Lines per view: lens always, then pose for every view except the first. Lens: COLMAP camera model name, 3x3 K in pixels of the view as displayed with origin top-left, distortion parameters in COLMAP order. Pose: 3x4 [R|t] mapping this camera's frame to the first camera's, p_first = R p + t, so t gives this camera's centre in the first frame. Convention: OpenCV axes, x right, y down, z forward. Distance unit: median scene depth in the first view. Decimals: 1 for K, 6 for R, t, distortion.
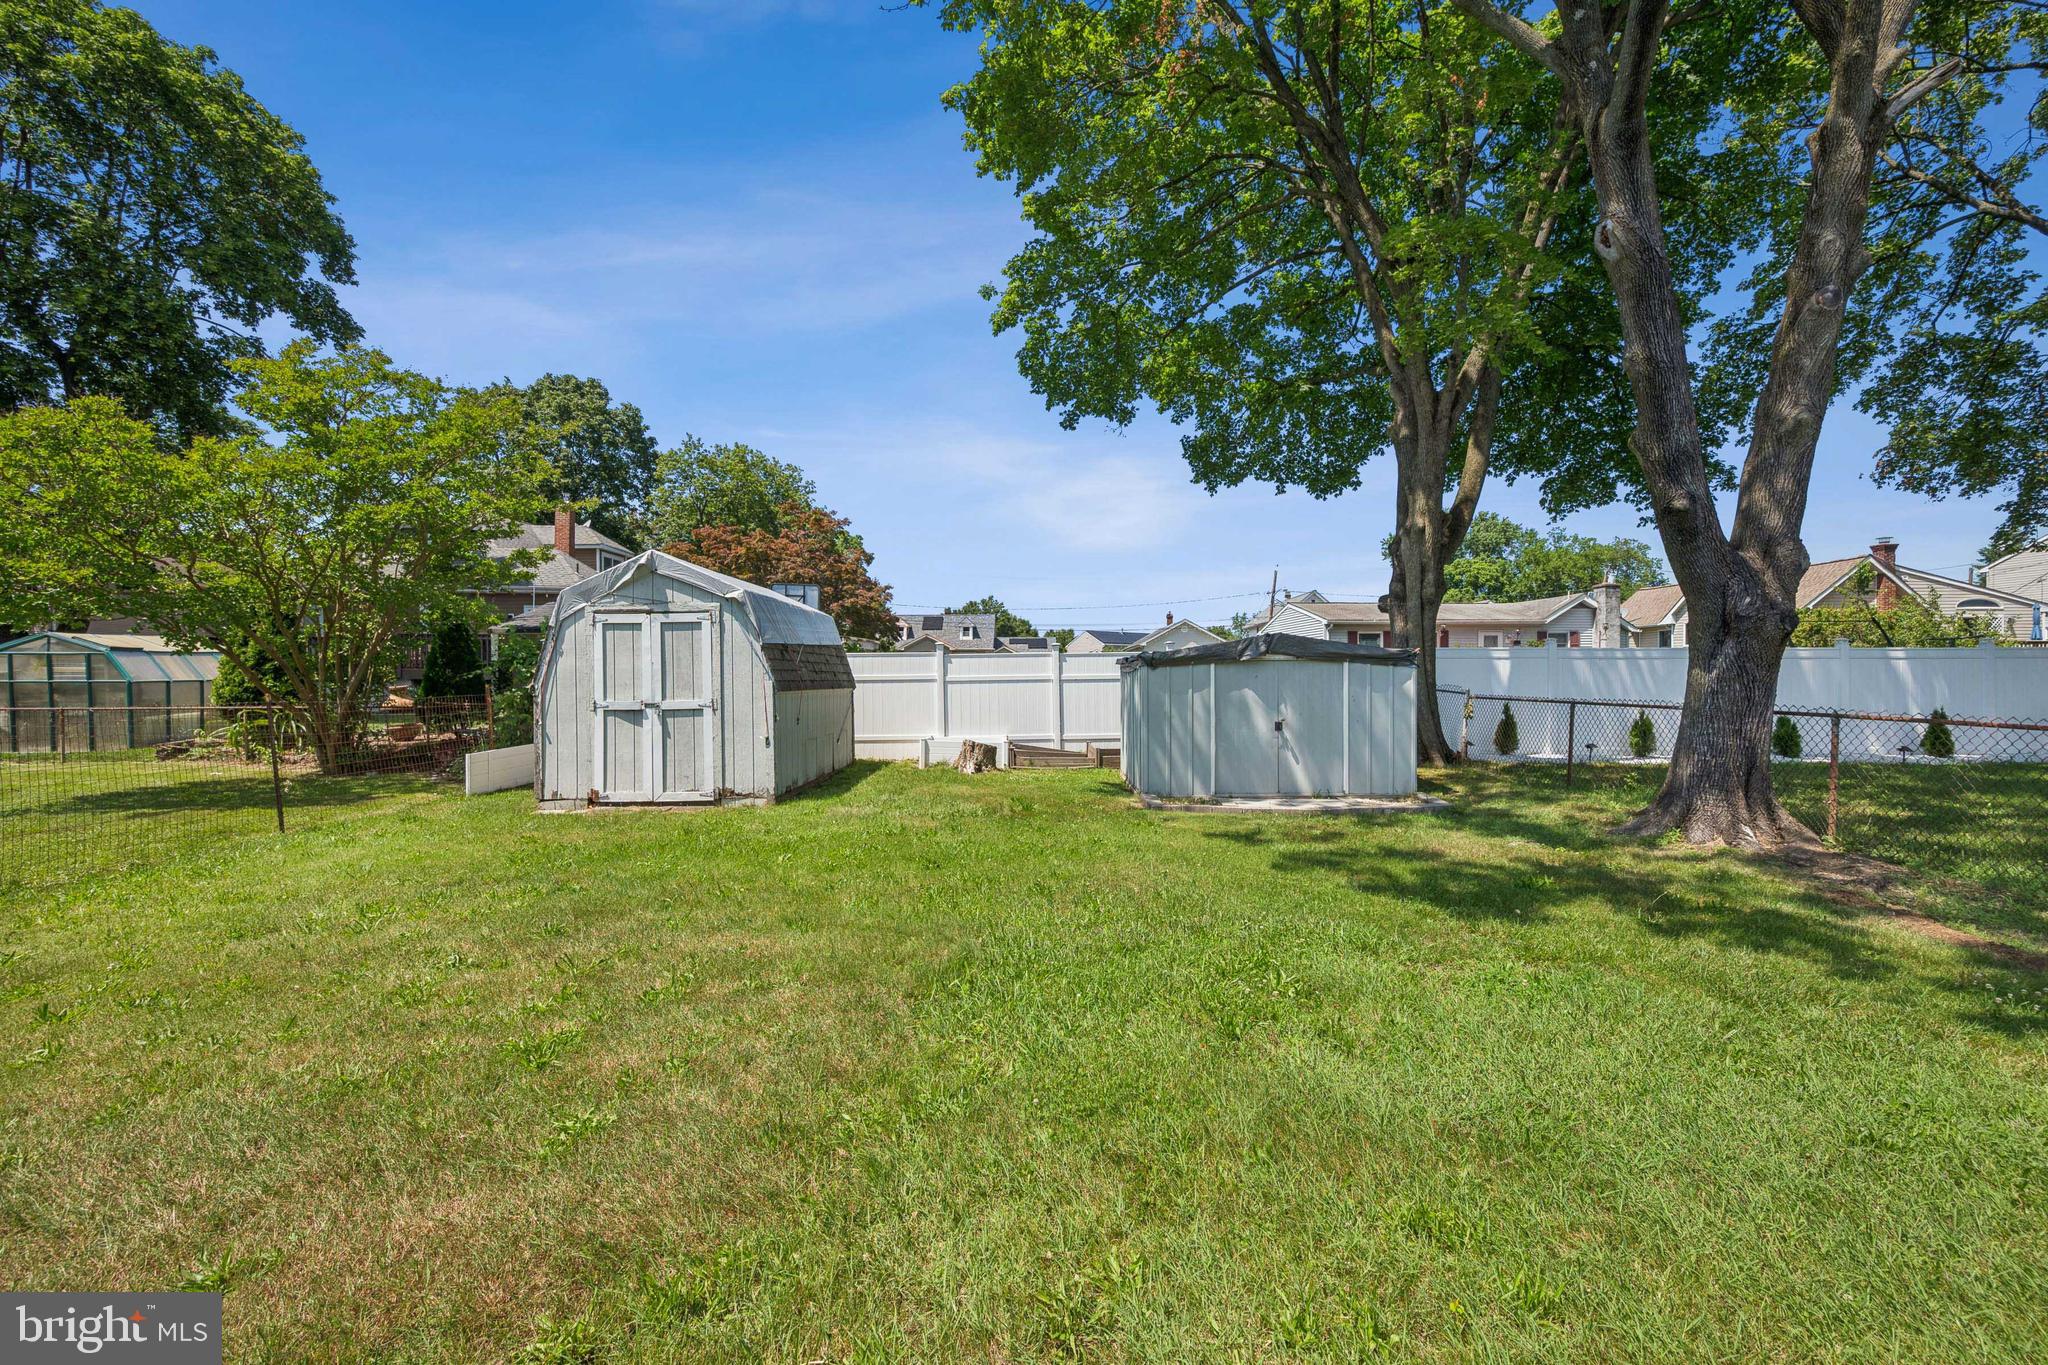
lens RADIAL K [[813.6, 0, 1024.0], [0, 813.6, 682.5], [0, 0, 1]] dist [-0.000790, 0.000058]
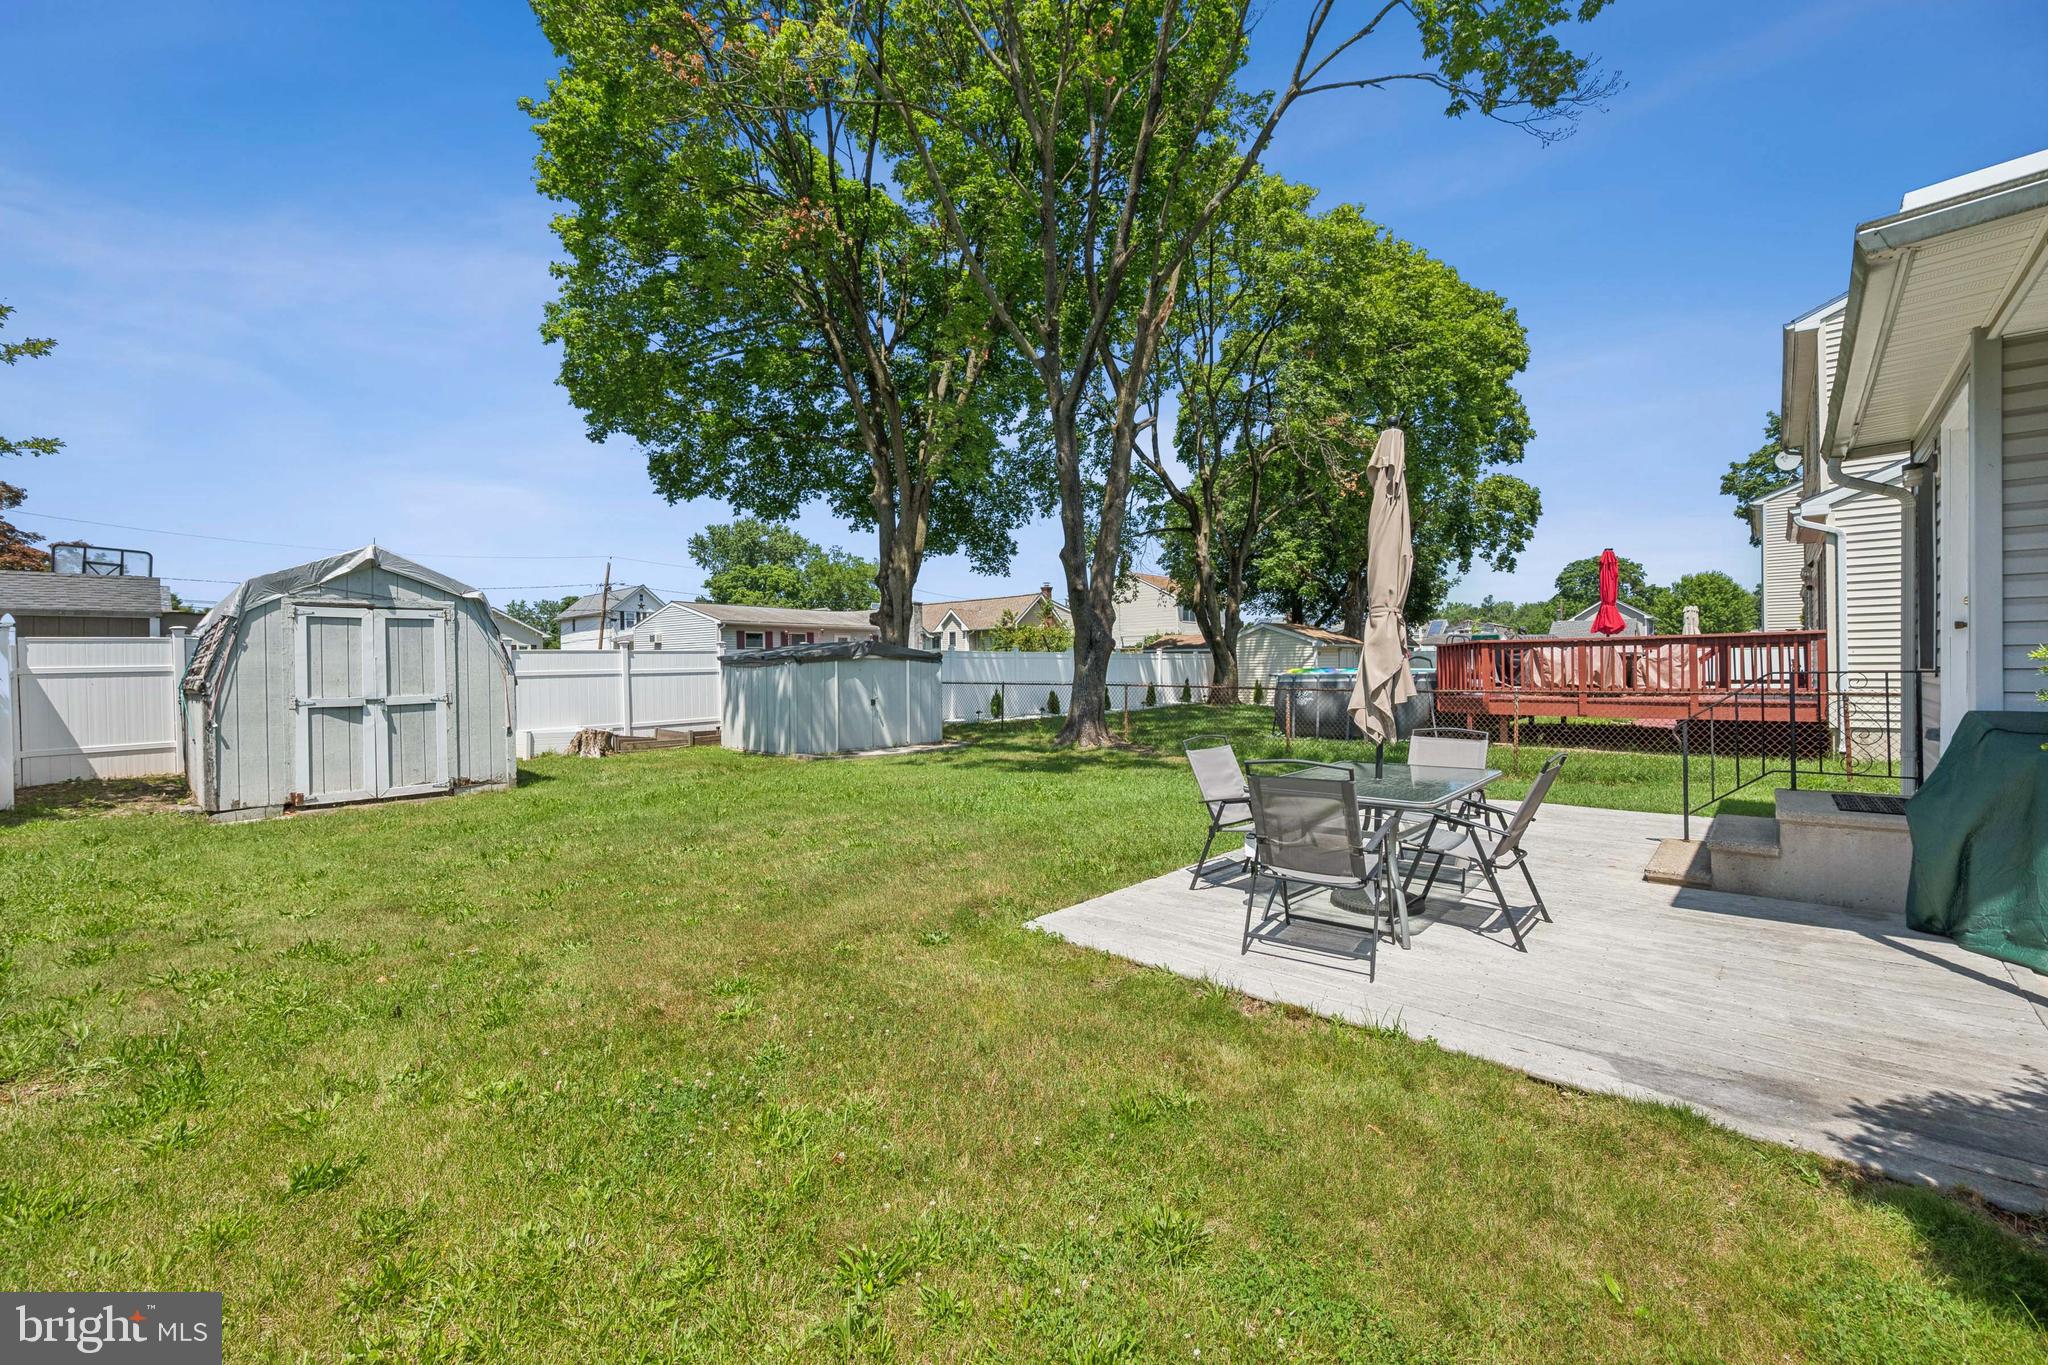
lens RADIAL K [[823.7, 0, 1027.3], [0, 823.7, 659.3], [0, 0, 1]] dist [-0.001031, -0.000143]
pose [[0.674930, 0.004844, 0.737866, -0.420999], [0.011614, 0.999785, -0.017188, 0.002215], [-0.737790, 0.020170, 0.674729, -0.168964]]
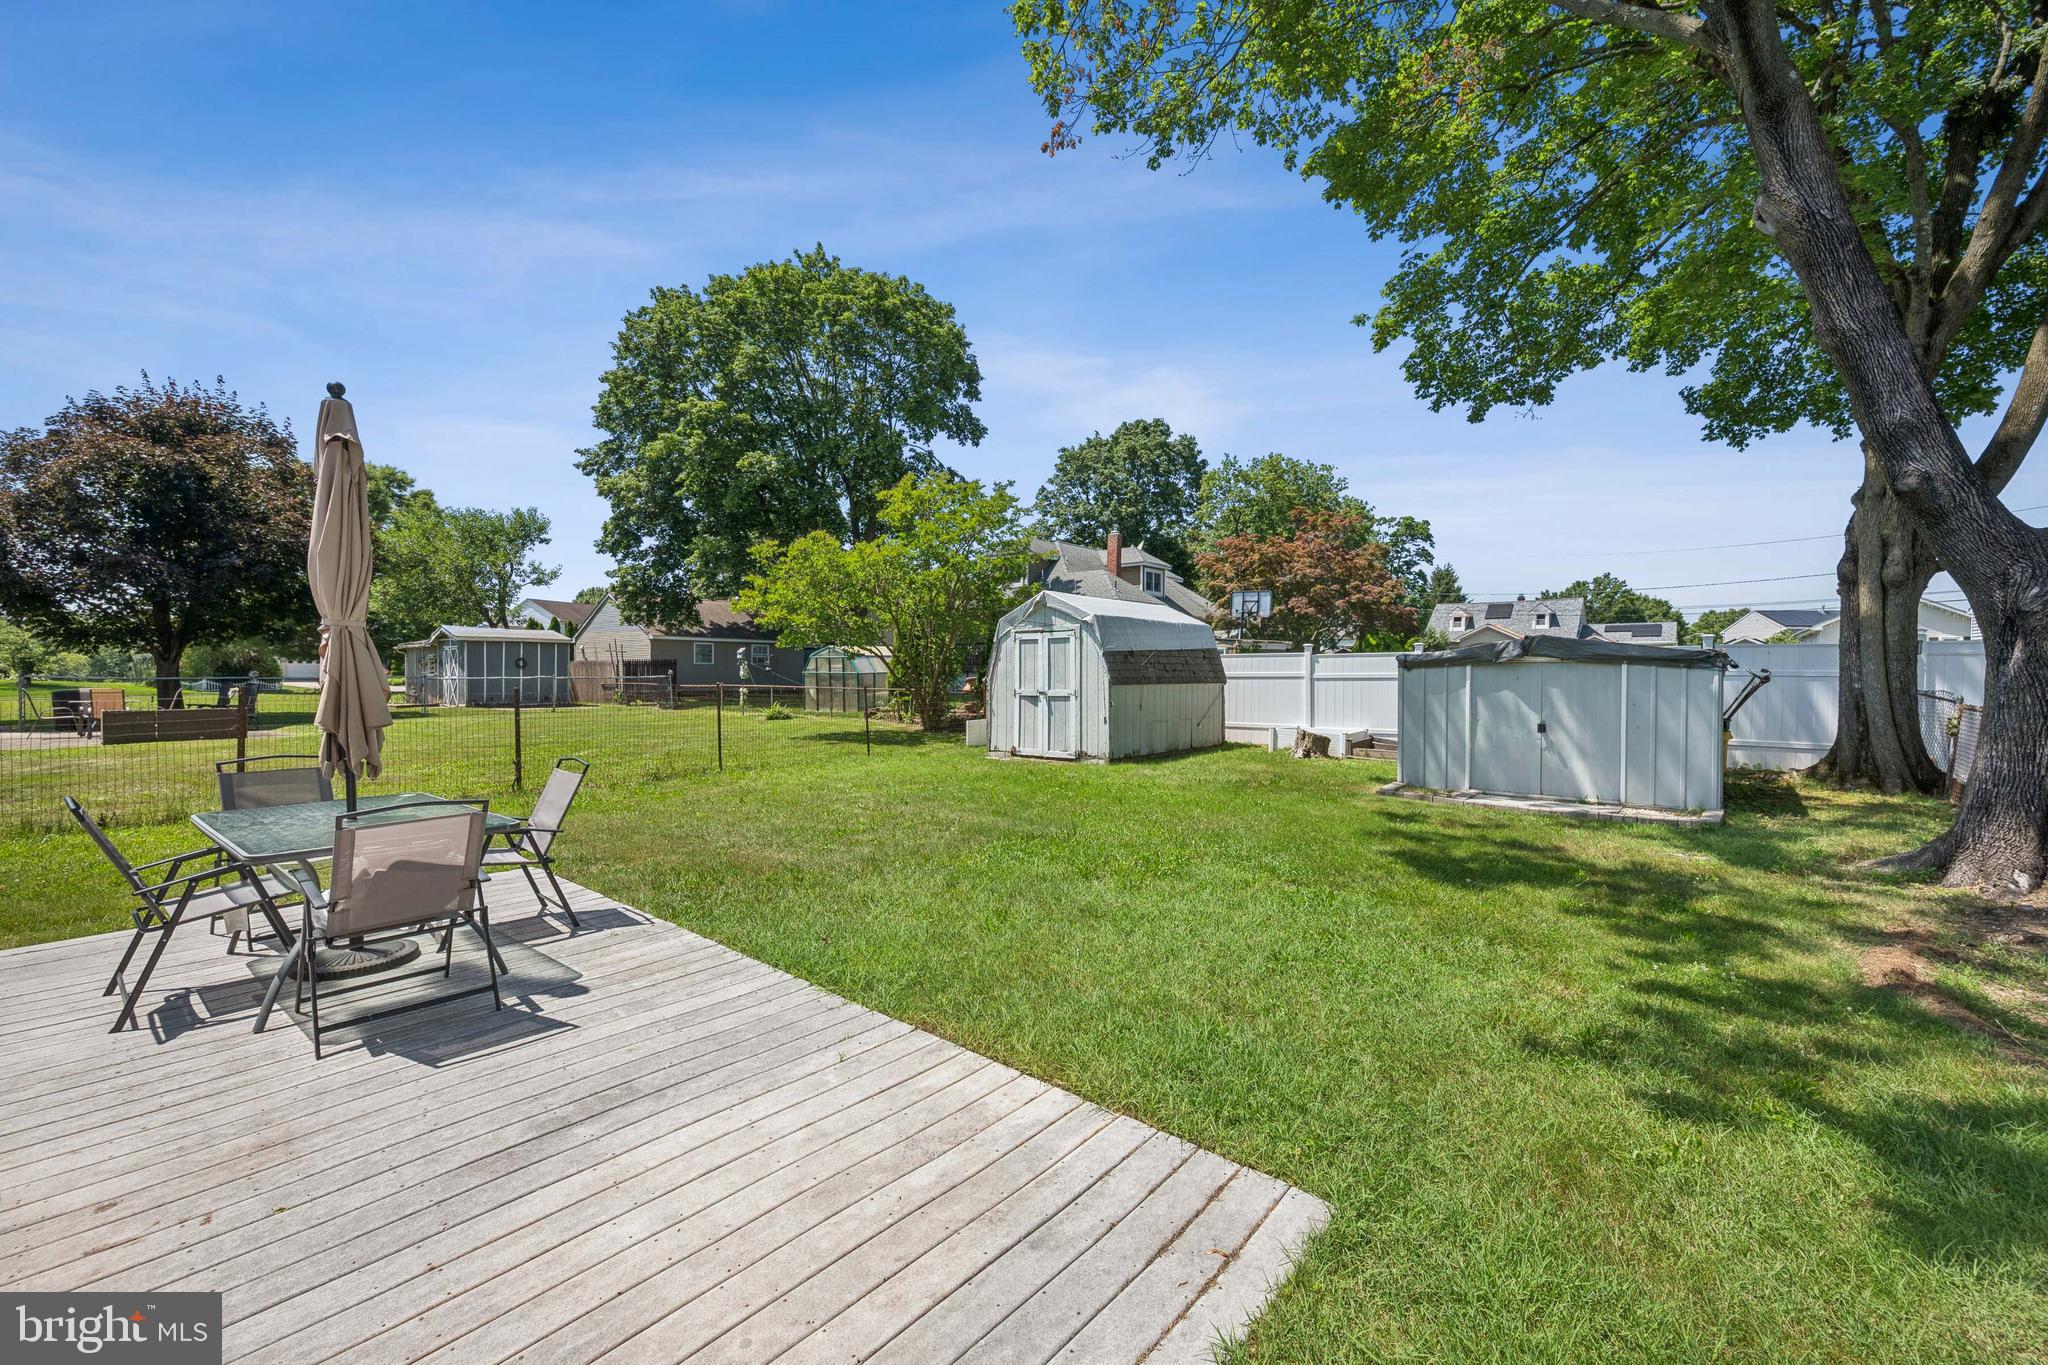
lens RADIAL K [[804.3, 0, 1032.1], [0, 804.3, 697.9], [0, 0, 1]] dist [0.001303, 0.000047]
pose [[0.771528, 0.026406, -0.635647, 0.307263], [-0.007900, 0.999459, 0.031931, -0.006907], [0.636147, -0.019613, 0.771319, -0.109814]]
